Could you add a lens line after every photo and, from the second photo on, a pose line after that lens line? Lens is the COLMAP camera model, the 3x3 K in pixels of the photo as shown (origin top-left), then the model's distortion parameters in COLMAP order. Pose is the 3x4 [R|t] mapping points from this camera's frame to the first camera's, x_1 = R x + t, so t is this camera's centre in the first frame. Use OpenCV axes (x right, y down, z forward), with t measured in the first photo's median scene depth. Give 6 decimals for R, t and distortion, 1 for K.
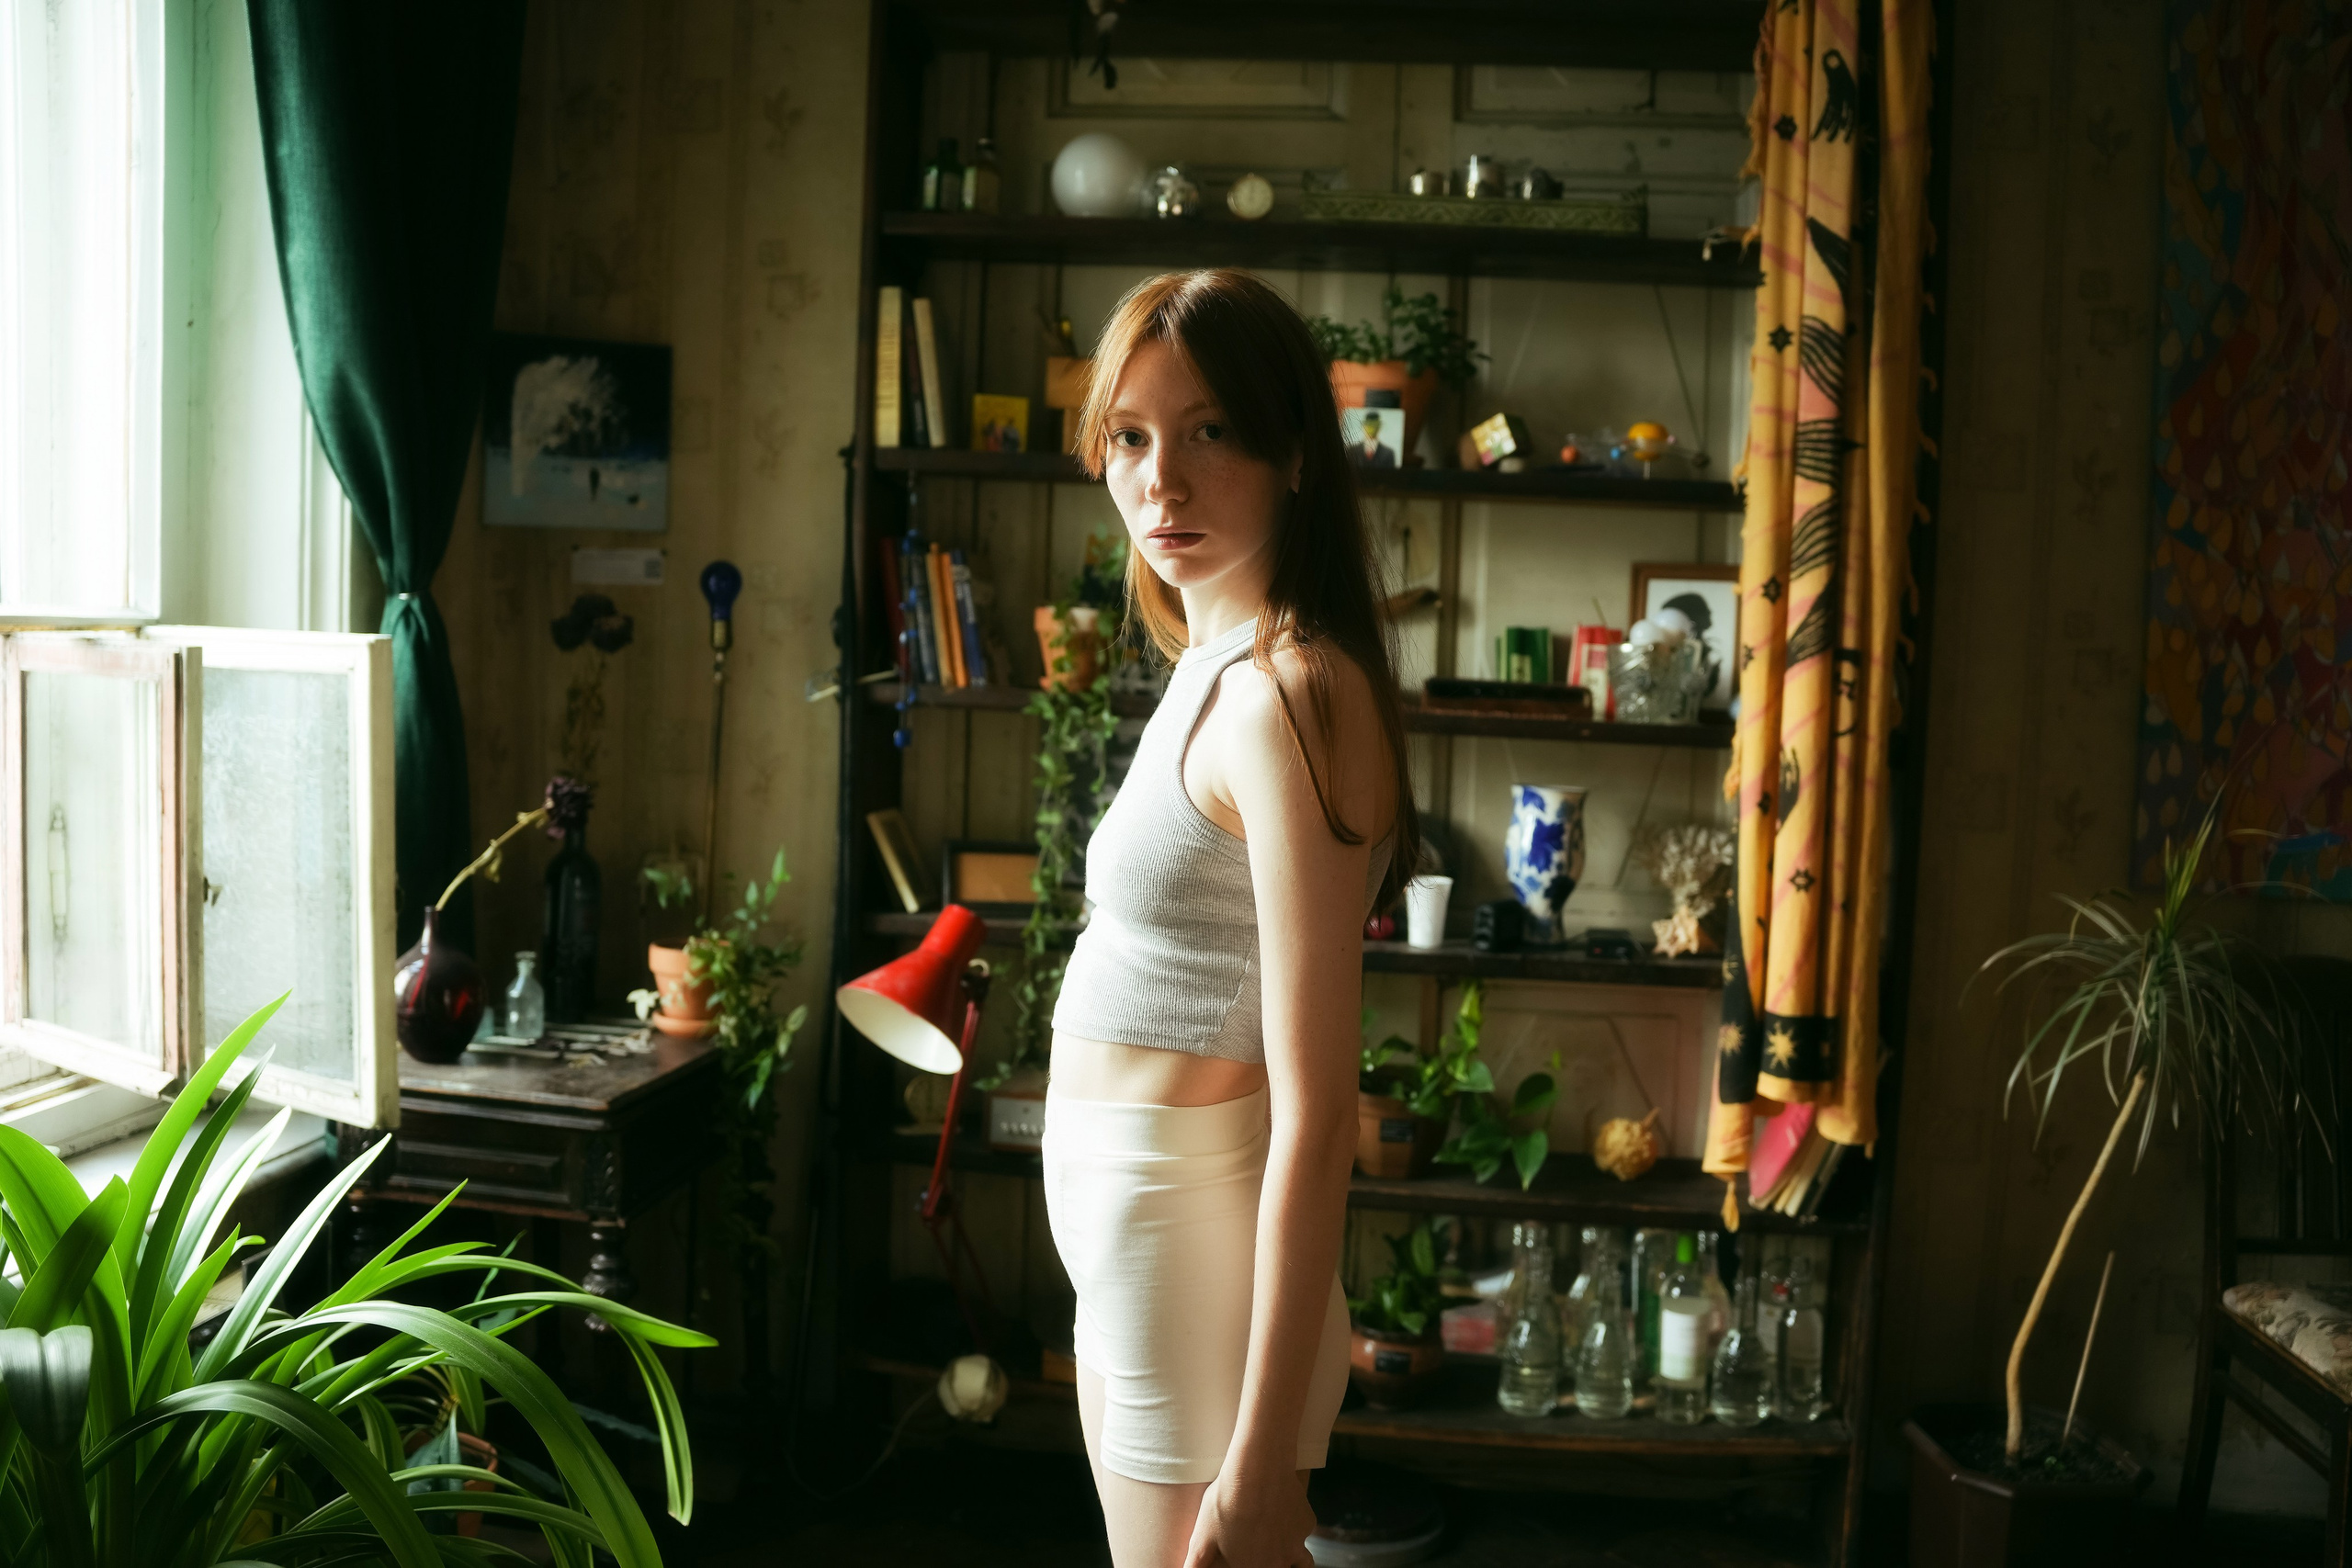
lens RADIAL K [[1895.9, 0, 1166.5], [0, 1895.9, 775.3], [0, 0, 1]] dist [-0.190121, 0.168980]
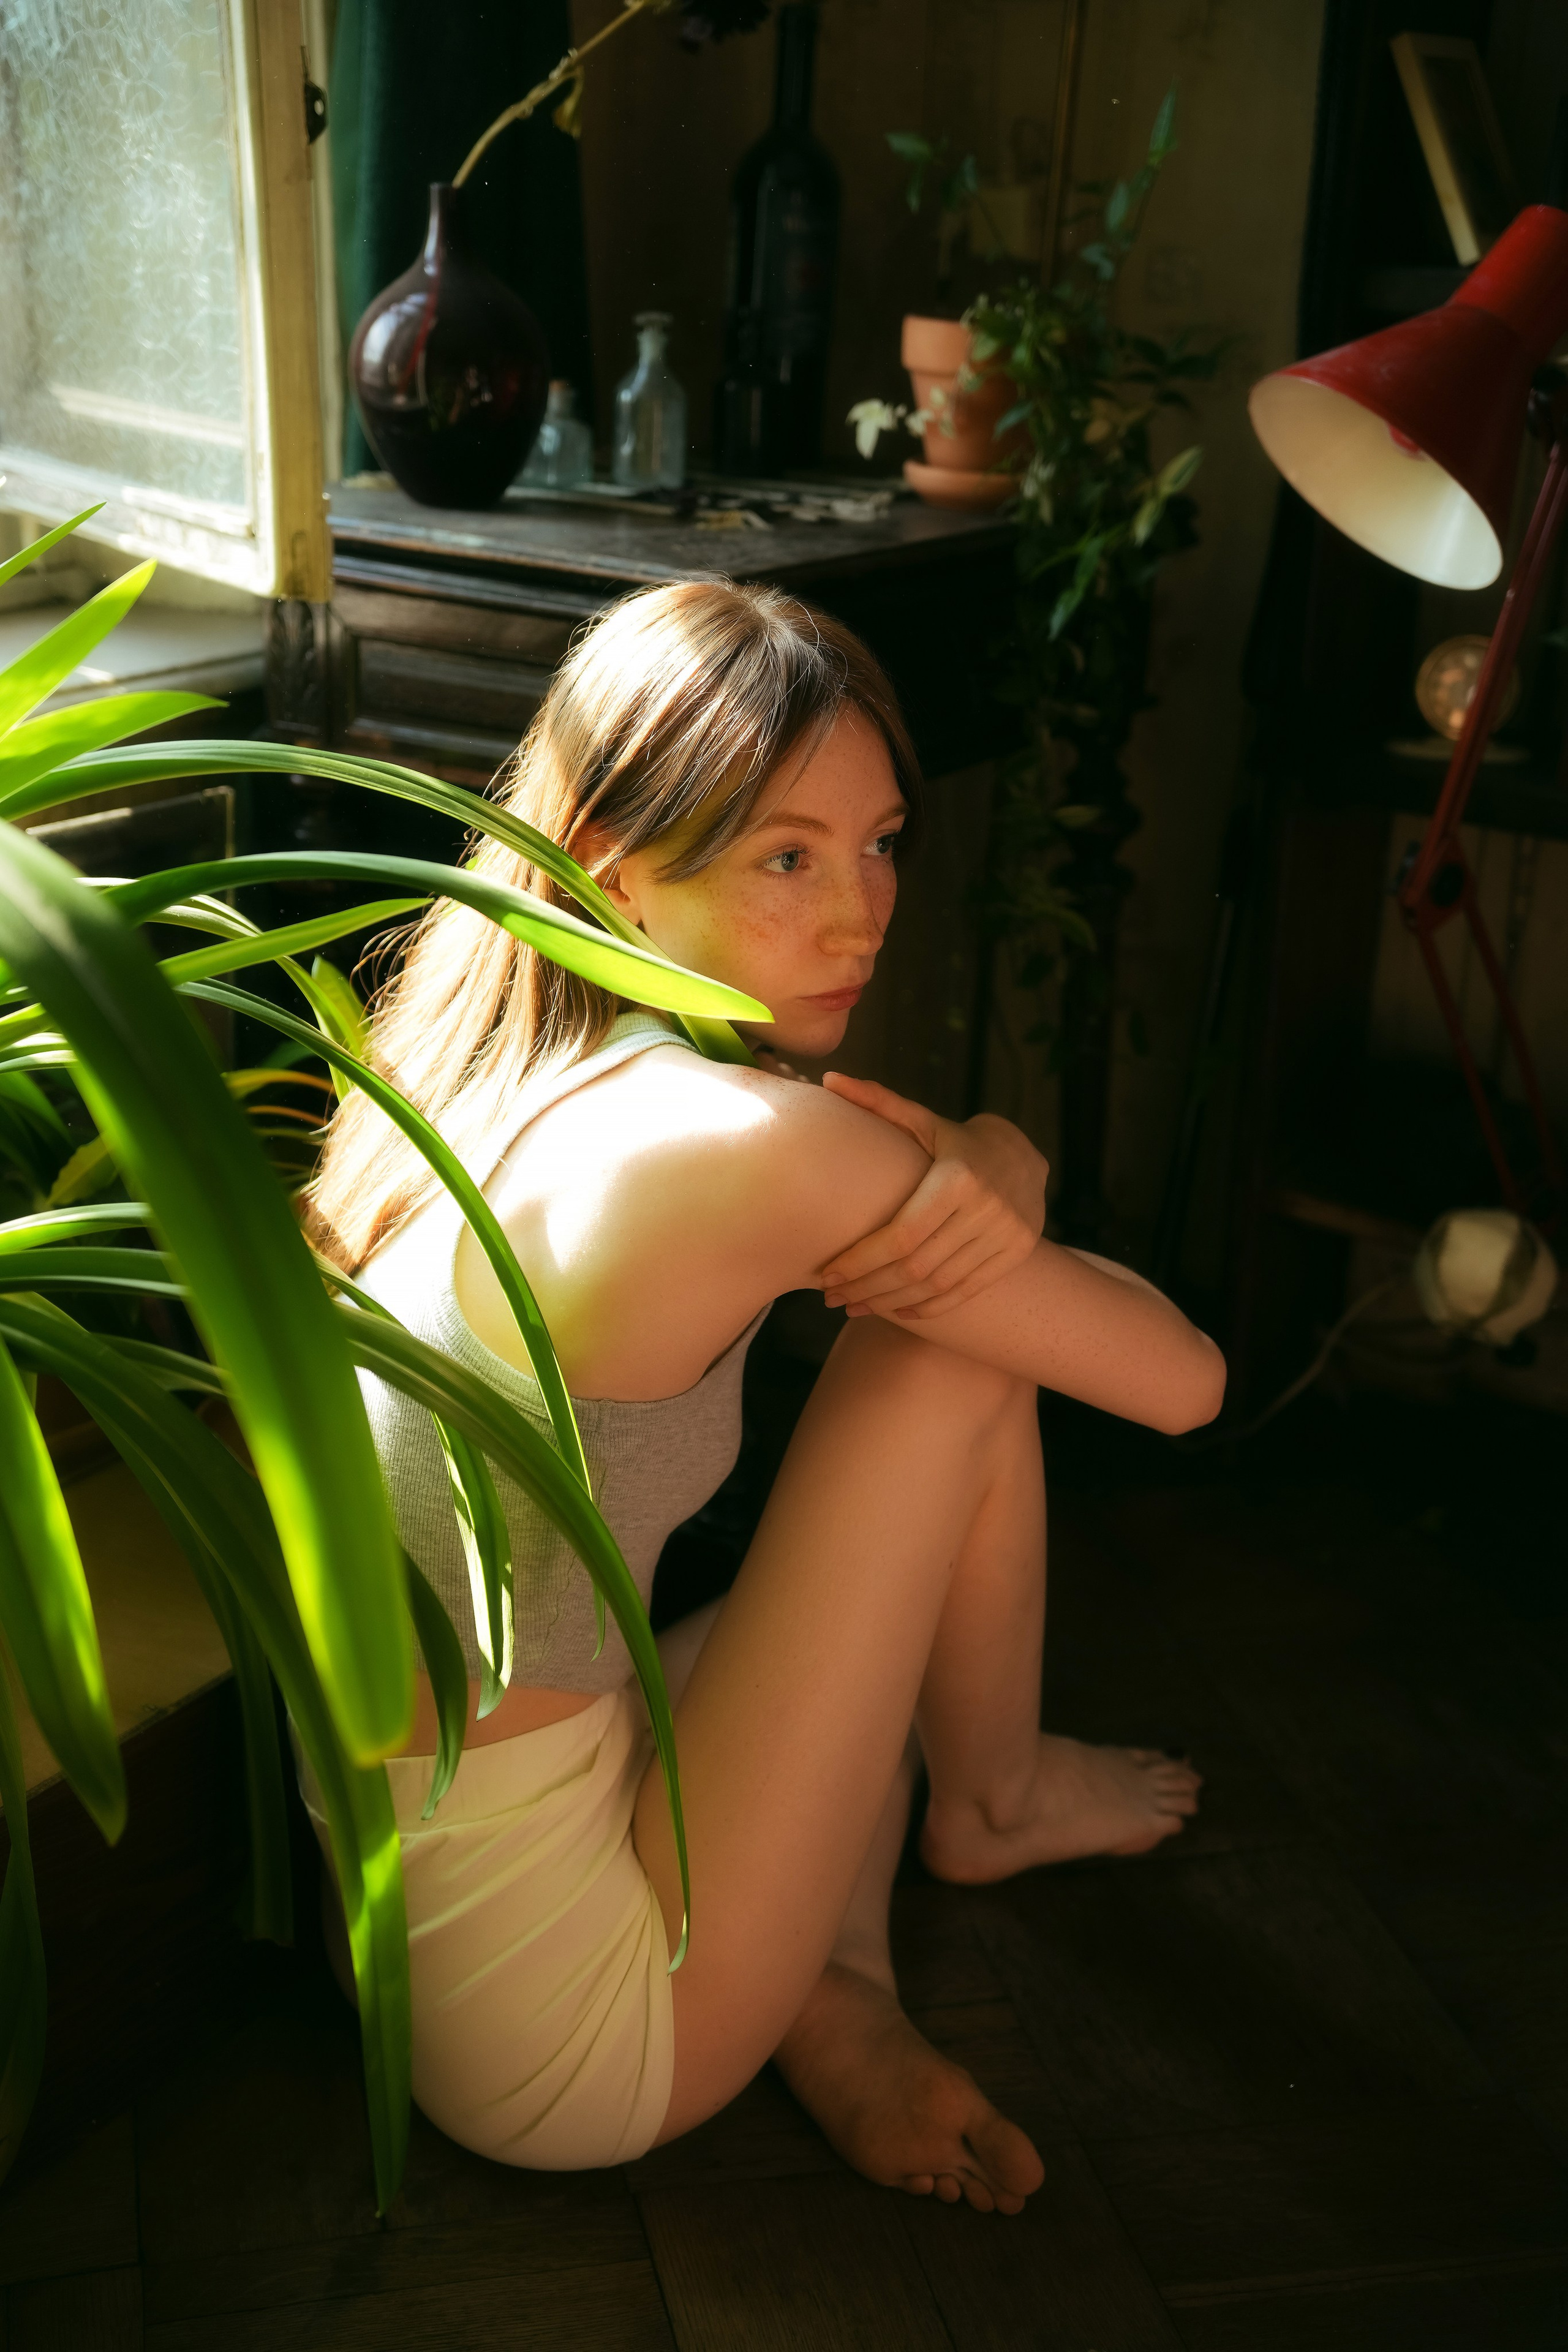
lens RADIAL K [[2887.7, 0, 767.4], [0, 2887.7, 1184.5], [0, 0, 1]] dist [0.141856, 0.000000]
pose [[0.907556, 0.133164, -0.398258, 0.030189], [-0.023236, 0.962861, 0.268998, 0.103947], [0.419287, -0.234877, 0.876944, 0.246538]]
